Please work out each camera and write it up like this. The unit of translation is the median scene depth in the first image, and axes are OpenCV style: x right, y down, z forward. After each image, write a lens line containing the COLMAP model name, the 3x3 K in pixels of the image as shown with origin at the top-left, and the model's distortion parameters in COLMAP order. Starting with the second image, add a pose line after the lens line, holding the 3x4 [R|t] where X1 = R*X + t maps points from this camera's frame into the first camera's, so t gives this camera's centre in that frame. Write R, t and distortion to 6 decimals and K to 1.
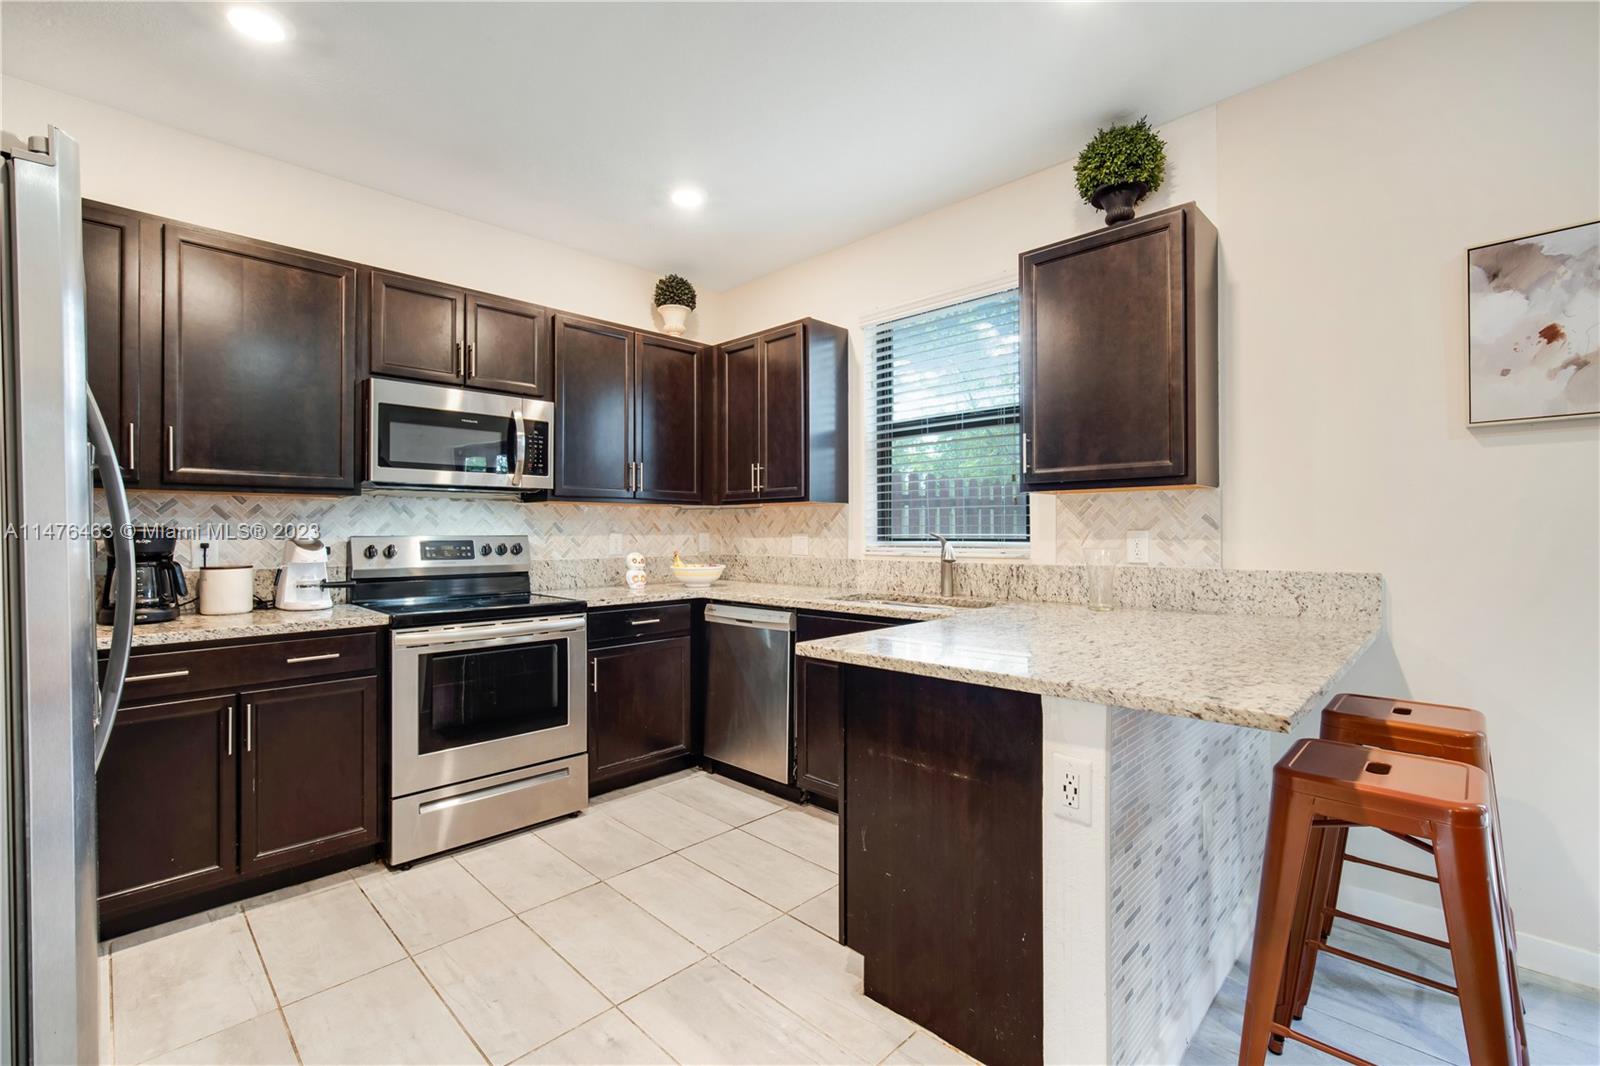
lens RADIAL K [[702.2, 0, 812.2], [0, 702.2, 526.9], [0, 0, 1]] dist [-0.011483, 0.003185]
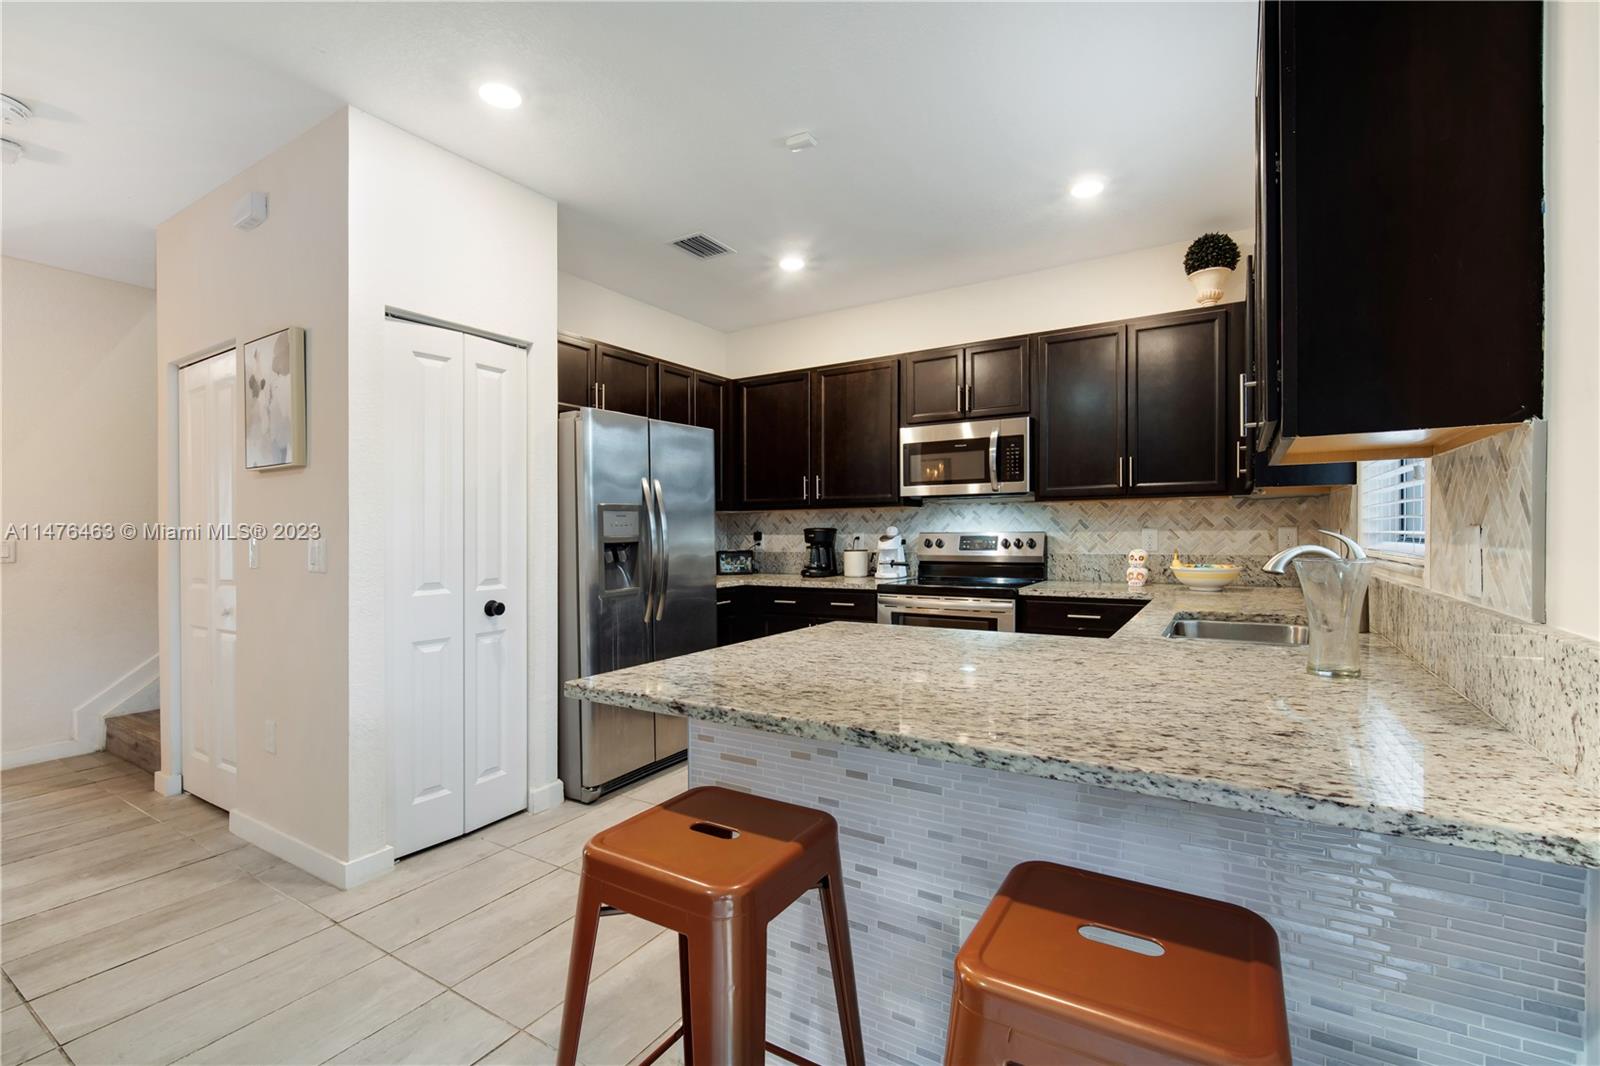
lens RADIAL K [[702.2, 0, 803.5], [0, 702.2, 525.8], [0, 0, 1]] dist [-0.011483, 0.003185]
pose [[0.216945, -0.005885, -0.976166, 0.734380], [0.016593, 0.999860, -0.002340, -0.001754], [0.976043, -0.015690, 0.217012, 0.418200]]
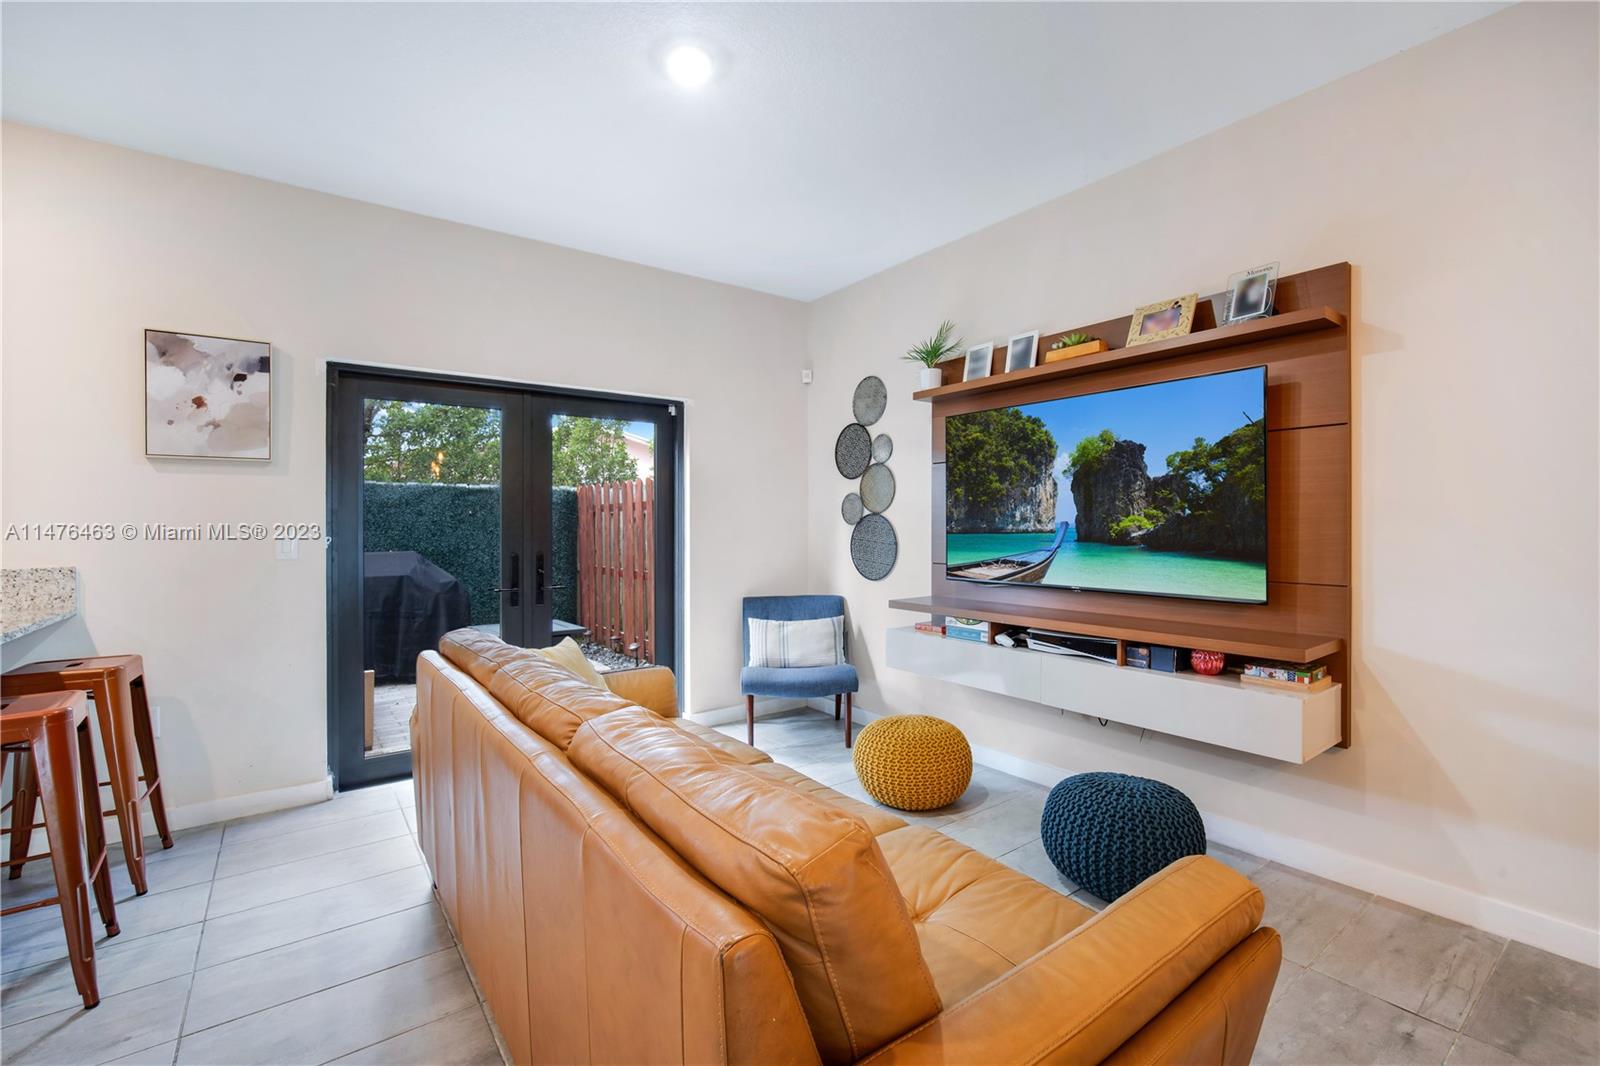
lens RADIAL K [[702.2, 0, 797.2], [0, 702.2, 525.1], [0, 0, 1]] dist [-0.011483, 0.003185]
pose [[0.158765, 0.005273, 0.987302, -0.143869], [0.000379, 0.999985, -0.005402, -0.000638], [-0.987316, 0.001232, 0.158761, -0.330032]]
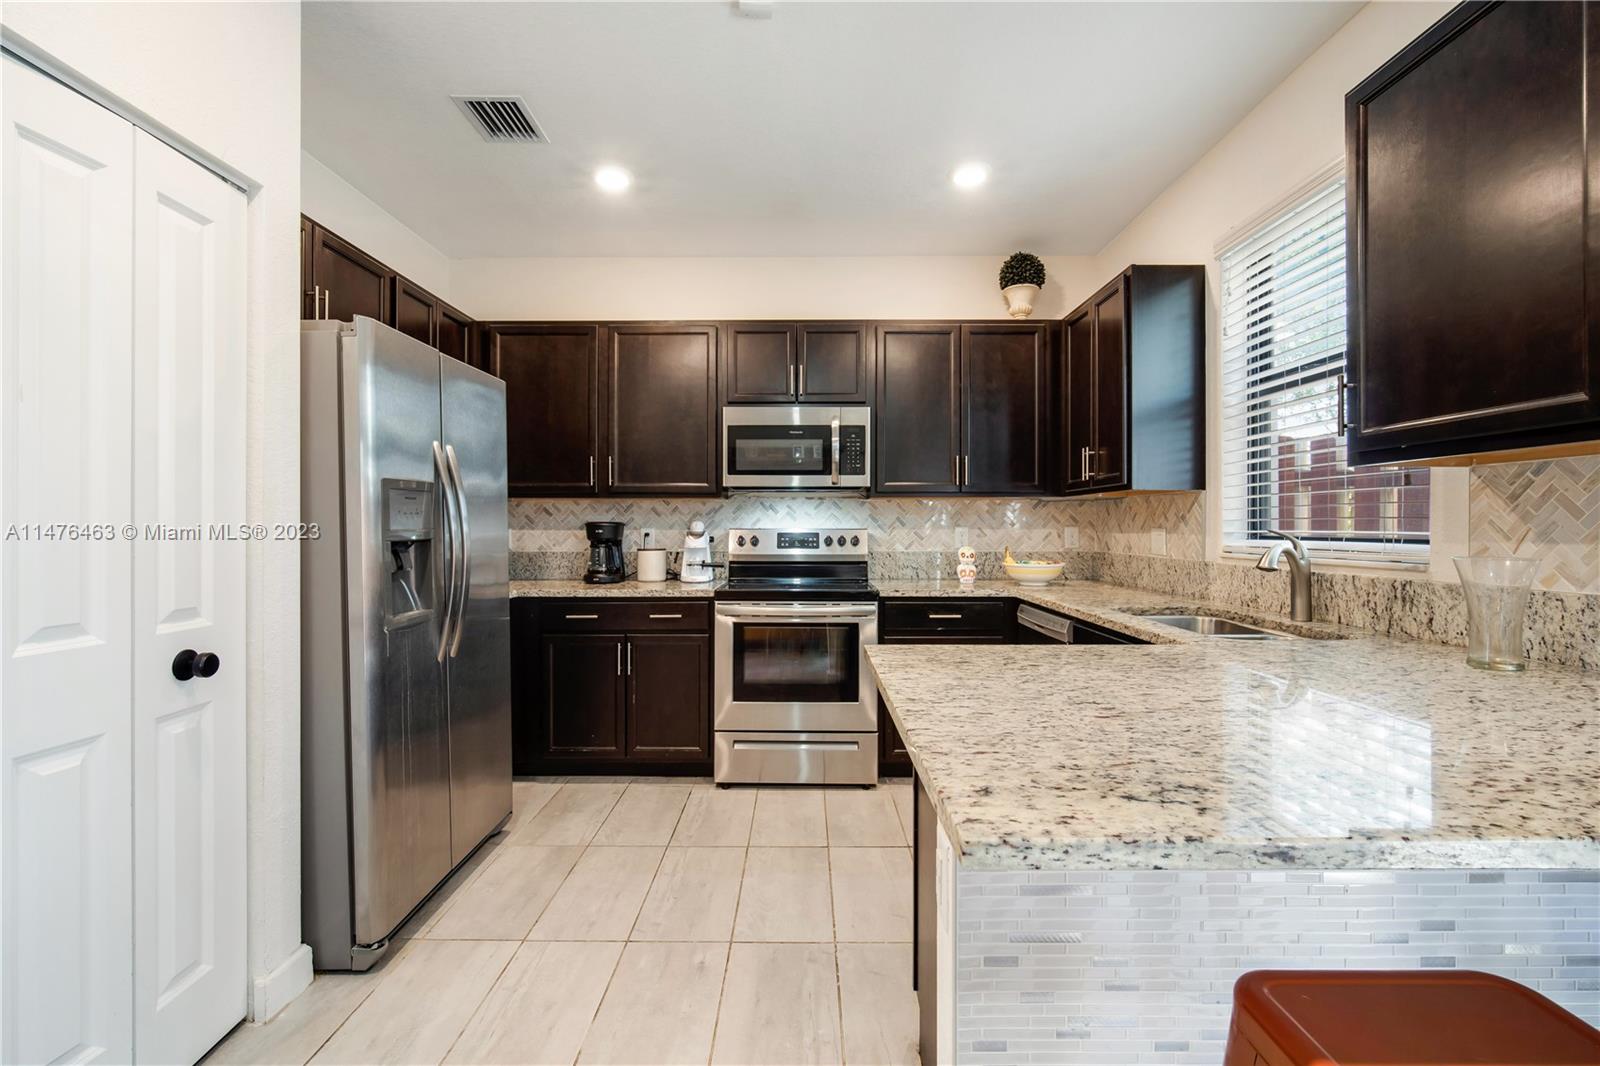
lens RADIAL K [[702.2, 0, 795.6], [0, 702.2, 528.2], [0, 0, 1]] dist [-0.011483, 0.003185]
pose [[0.691393, 0.006014, -0.722454, 0.367146], [0.002876, 0.999935, 0.011075, -0.001676], [0.722474, -0.009735, 0.691330, 0.174548]]
